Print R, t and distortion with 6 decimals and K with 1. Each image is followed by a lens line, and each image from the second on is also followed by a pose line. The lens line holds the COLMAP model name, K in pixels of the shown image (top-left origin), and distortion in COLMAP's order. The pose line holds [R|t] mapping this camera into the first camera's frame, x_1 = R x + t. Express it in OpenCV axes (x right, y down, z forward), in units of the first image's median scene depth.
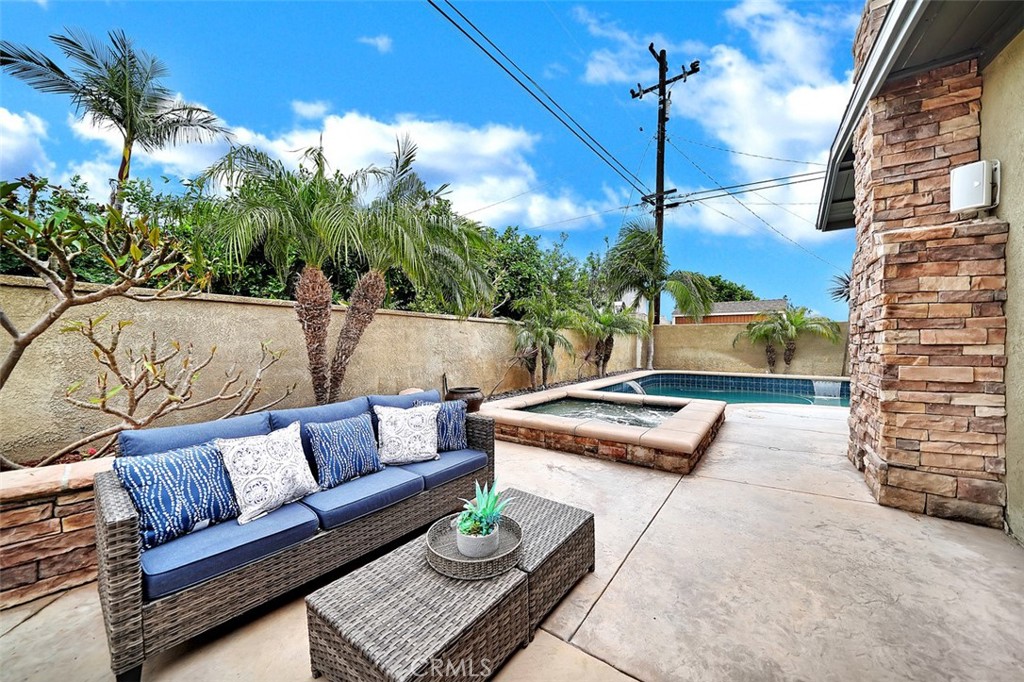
lens RADIAL K [[386.9, 0, 512.7], [0, 386.9, 338.8], [0, 0, 1]] dist [-0.017025, 0.000494]
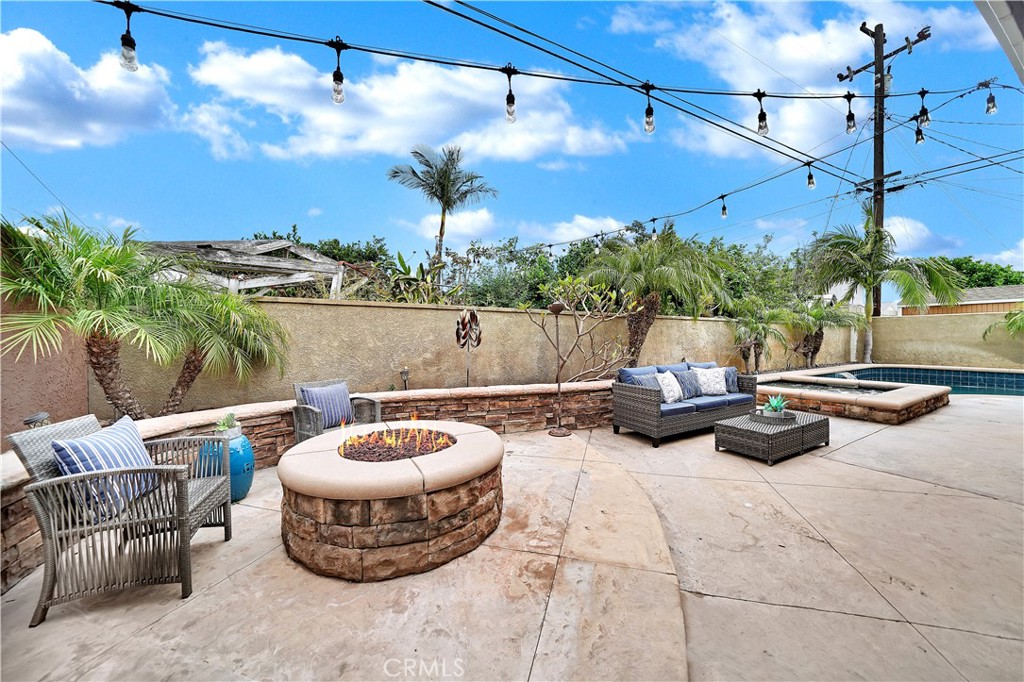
lens RADIAL K [[386.9, 0, 512.4], [0, 386.9, 331.4], [0, 0, 1]] dist [-0.017025, 0.000494]
pose [[0.916001, -0.010131, -0.401049, -0.096625], [0.008423, 0.999946, -0.006021, -0.002175], [0.401088, 0.002137, 0.916037, -0.292588]]
